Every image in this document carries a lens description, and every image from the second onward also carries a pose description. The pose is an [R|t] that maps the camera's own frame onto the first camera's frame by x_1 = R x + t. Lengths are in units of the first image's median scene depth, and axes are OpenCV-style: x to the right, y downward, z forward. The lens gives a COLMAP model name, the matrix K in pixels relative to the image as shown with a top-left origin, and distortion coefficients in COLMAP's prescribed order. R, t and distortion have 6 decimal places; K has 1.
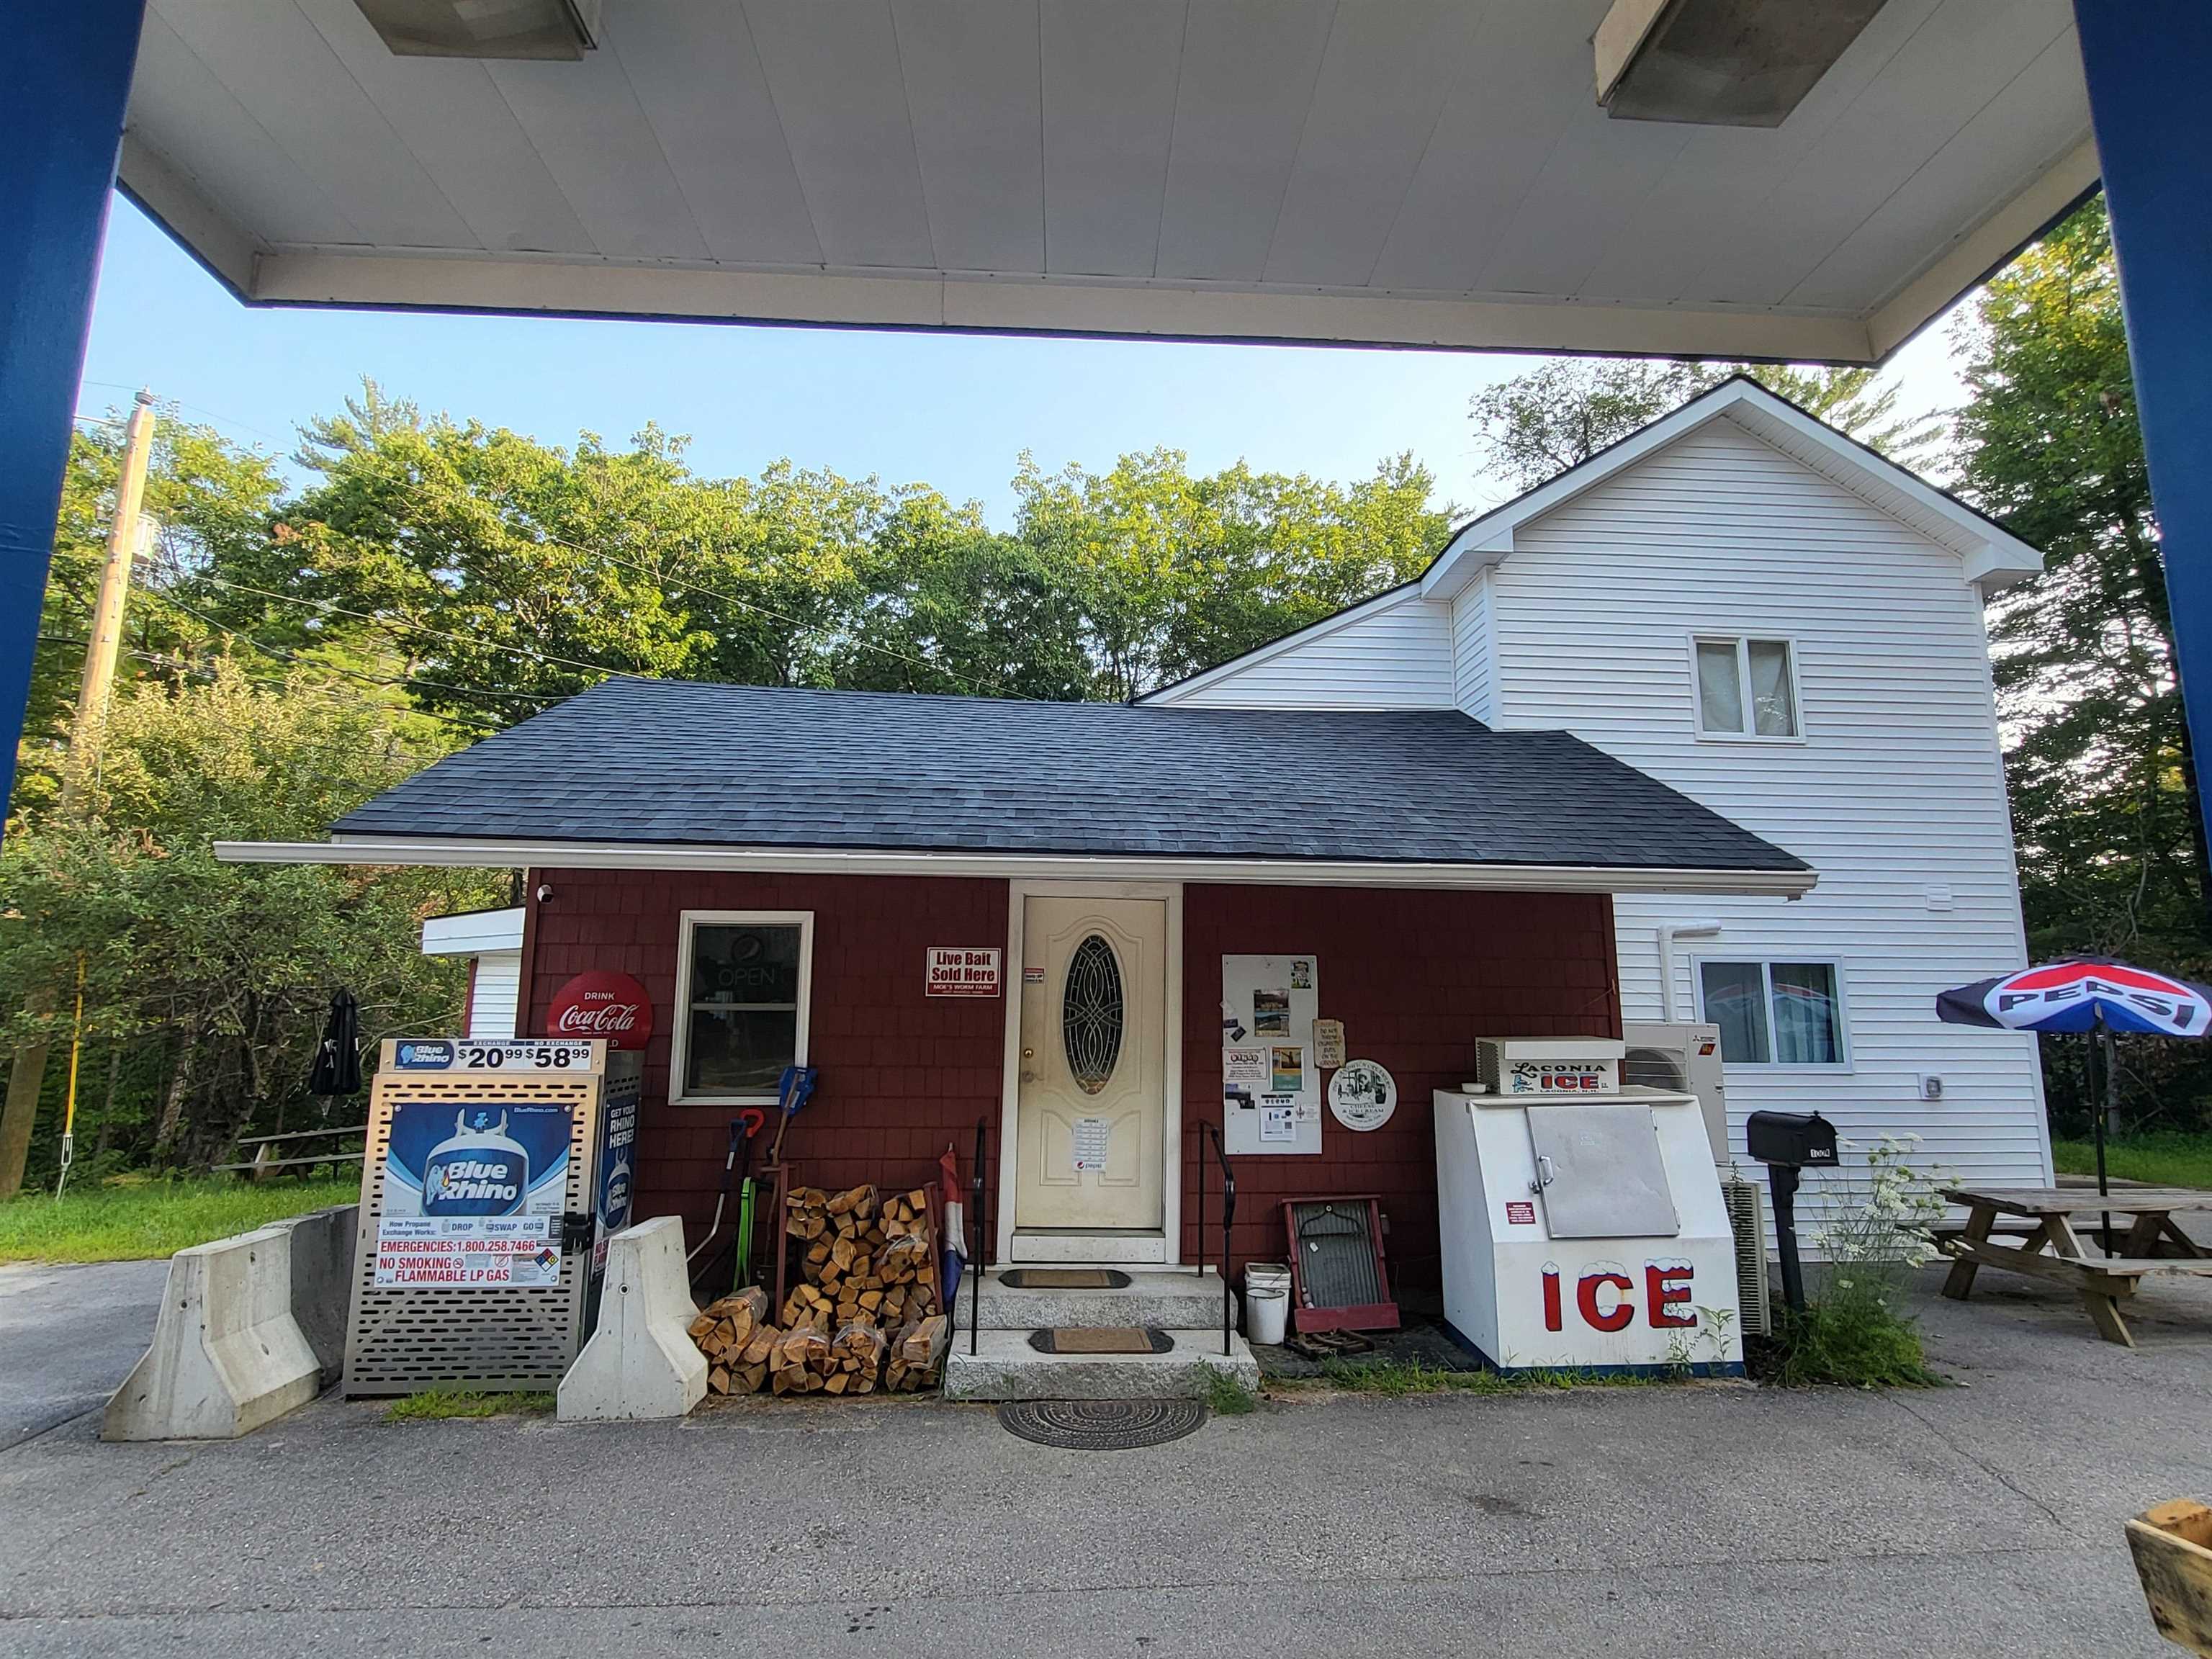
lens RADIAL K [[1153.5, 0, 1106.0], [0, 1153.5, 829.5], [0, 0, 1]] dist [-0.000003, -0.000249]
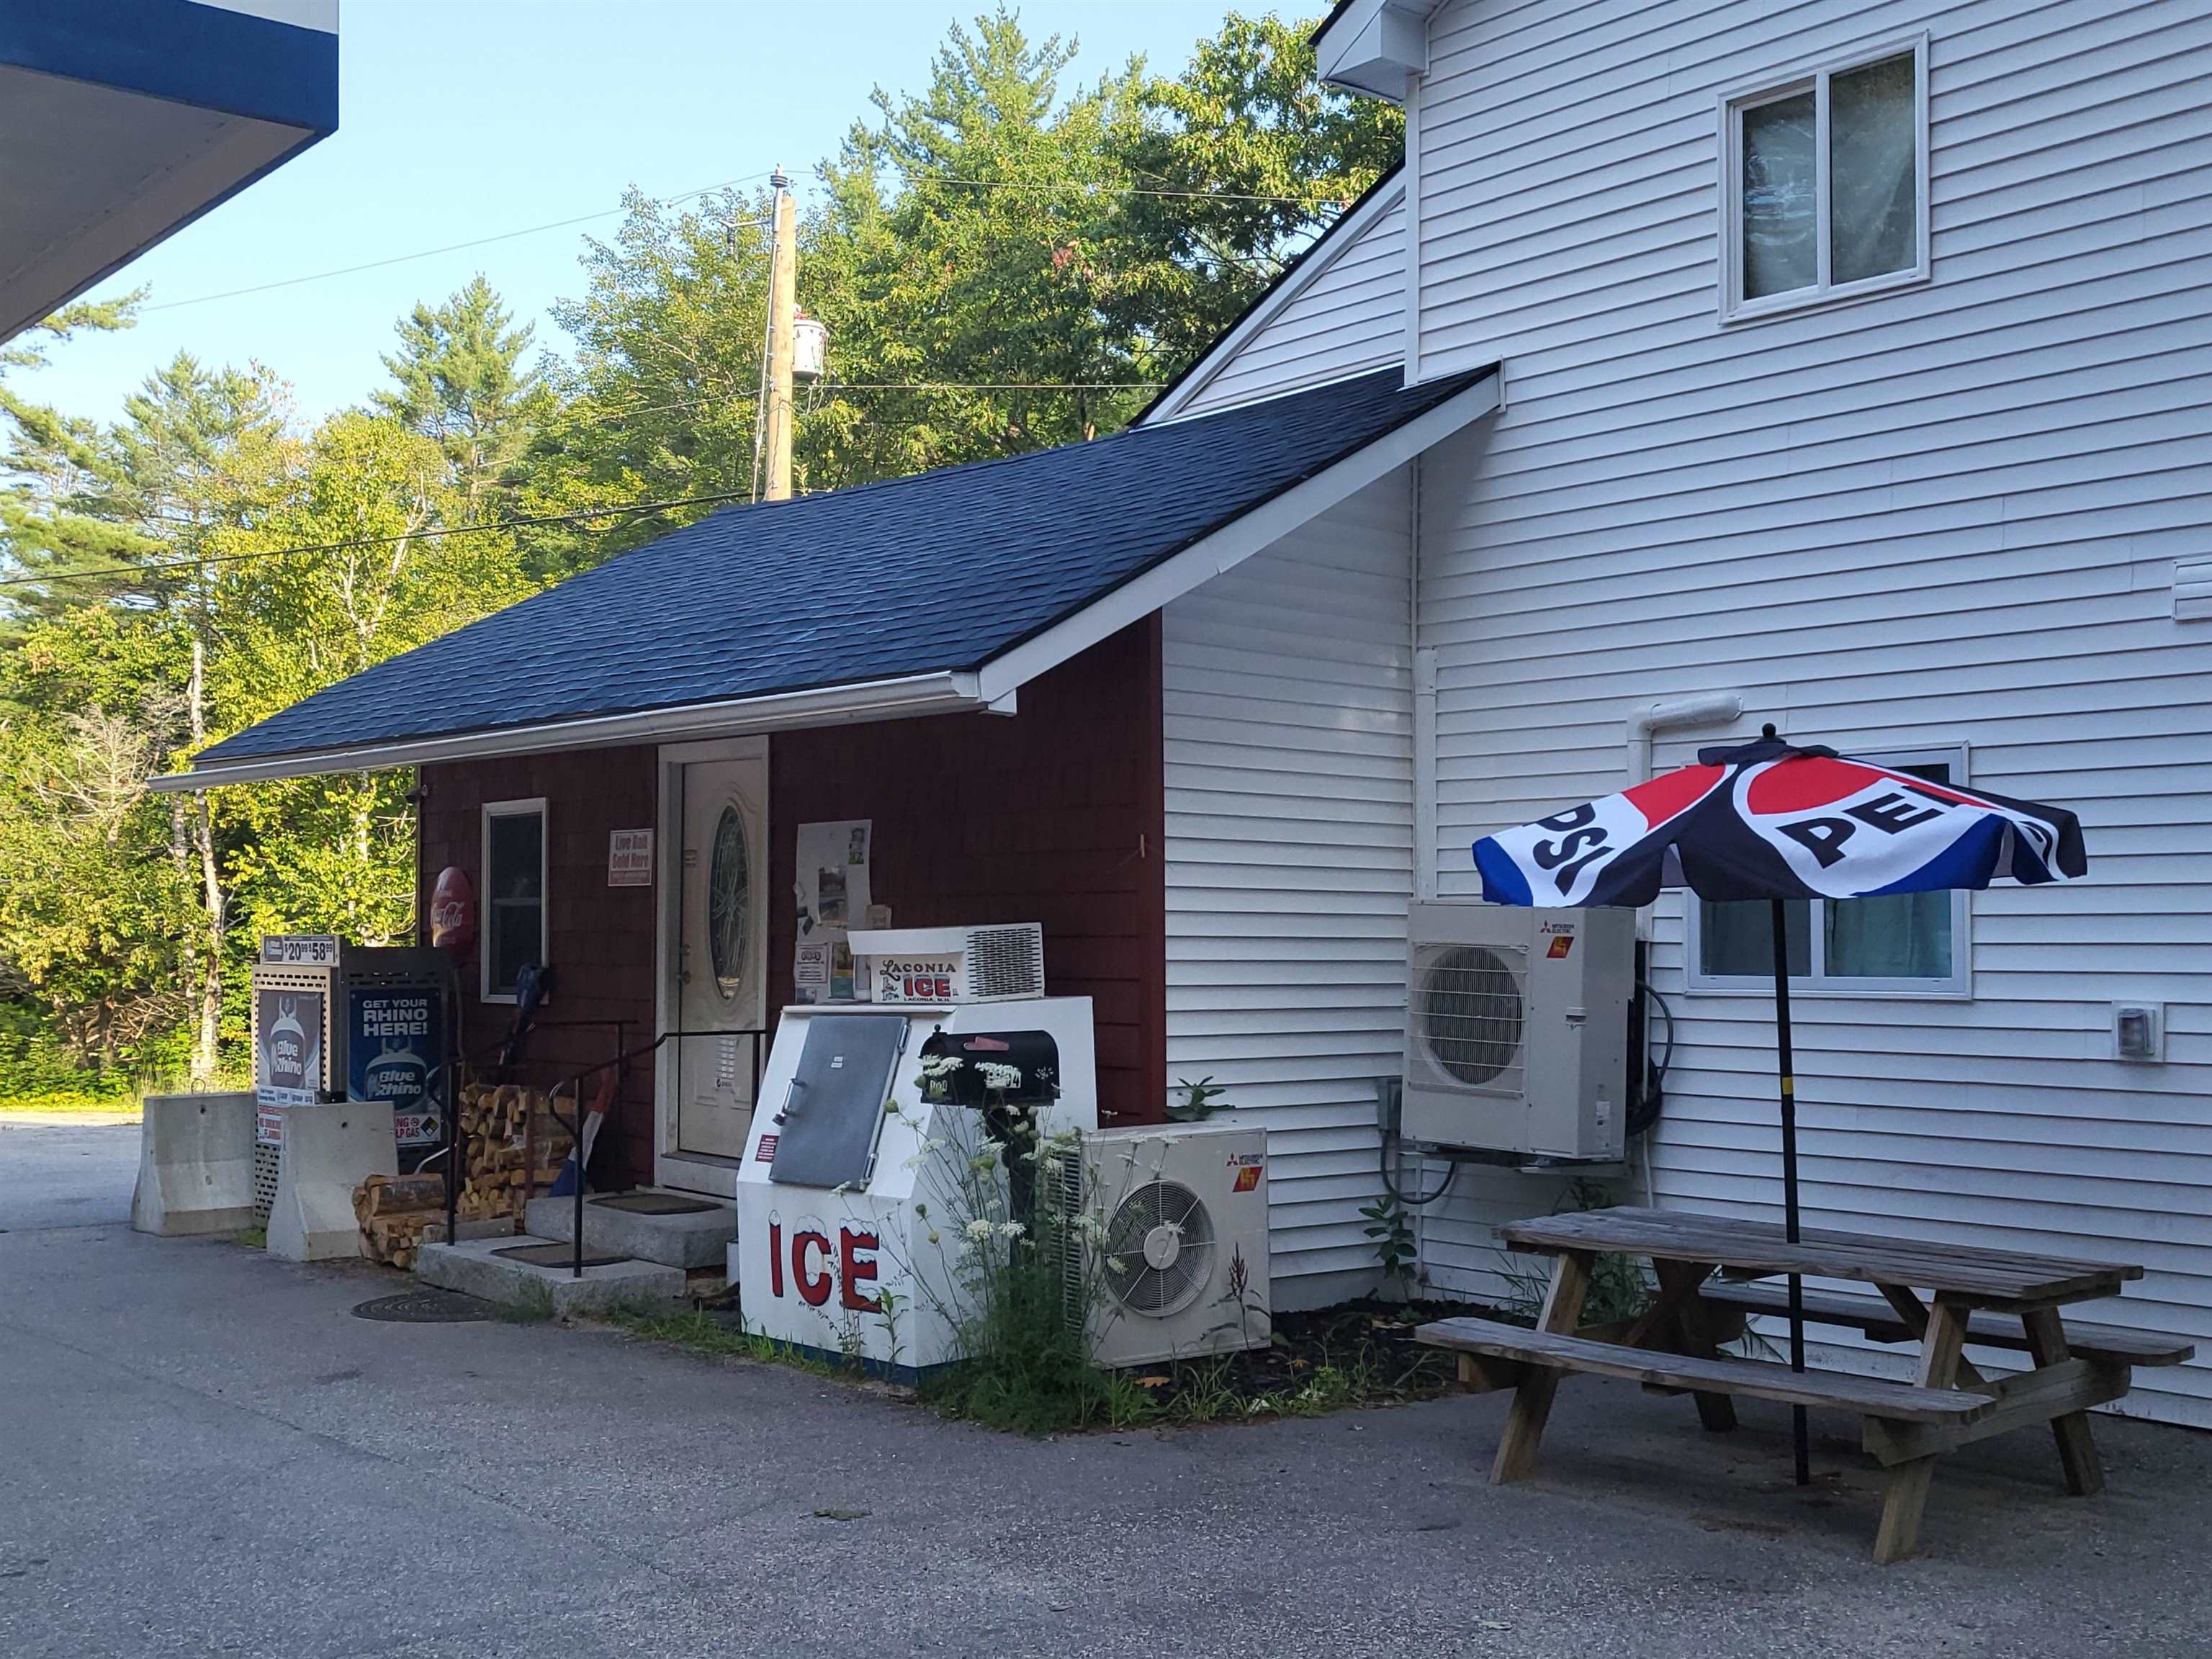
lens RADIAL K [[2423.3, 0, 1106.0], [0, 2423.3, 829.5], [0, 0, 1]] dist [-0.011336, -0.016291]
pose [[0.596227, -0.041385, -0.801749, 1.540434], [0.140195, 0.988692, 0.053222, 0.056368], [0.790480, -0.144134, 0.595287, 0.206201]]
